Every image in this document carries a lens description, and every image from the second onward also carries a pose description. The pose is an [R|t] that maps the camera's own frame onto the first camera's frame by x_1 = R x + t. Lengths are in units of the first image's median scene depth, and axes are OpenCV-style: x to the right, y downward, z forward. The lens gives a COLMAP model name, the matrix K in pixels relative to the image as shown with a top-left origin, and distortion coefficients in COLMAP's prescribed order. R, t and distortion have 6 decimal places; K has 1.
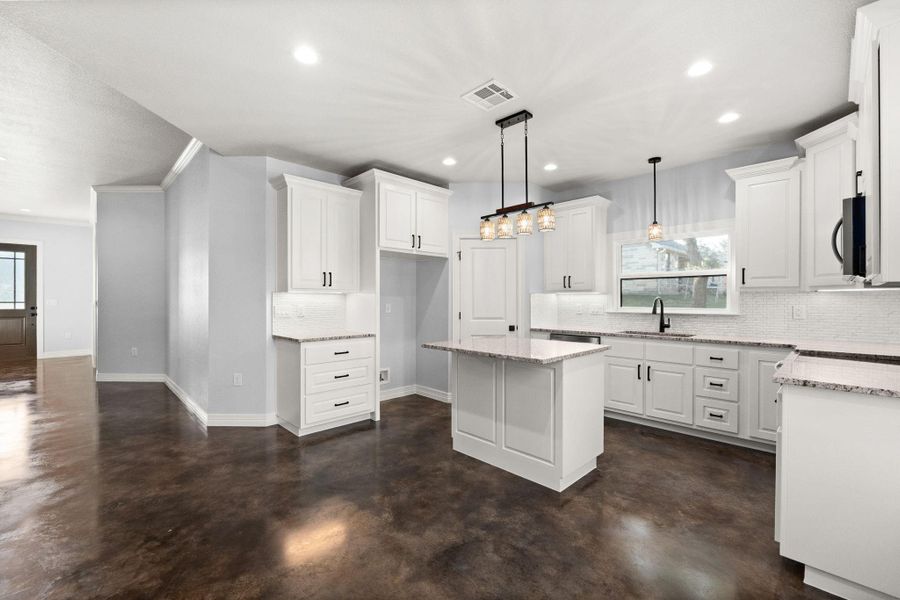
lens RADIAL K [[377.4, 0, 452.4], [0, 377.4, 299.7], [0, 0, 1]] dist [-0.015147, 0.001330]
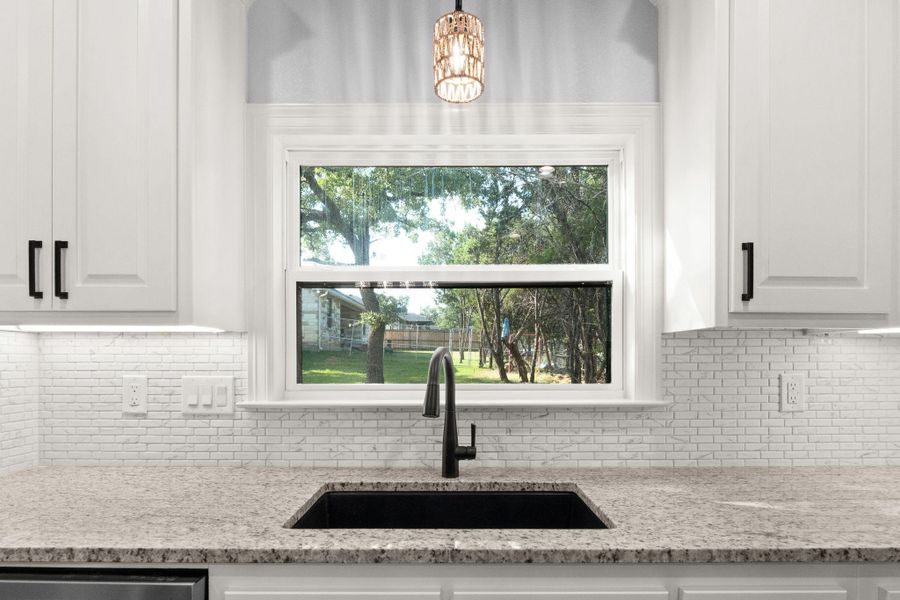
lens RADIAL K [[479.3, 0, 454.1], [0, 479.3, 359.9], [0, 0, 1]] dist [-0.000072, -0.000367]
pose [[0.703974, -0.003065, 0.710219, 0.310543], [-0.000633, 0.999988, 0.004942, 0.000366], [-0.710226, -0.003928, 0.703963, 0.748030]]
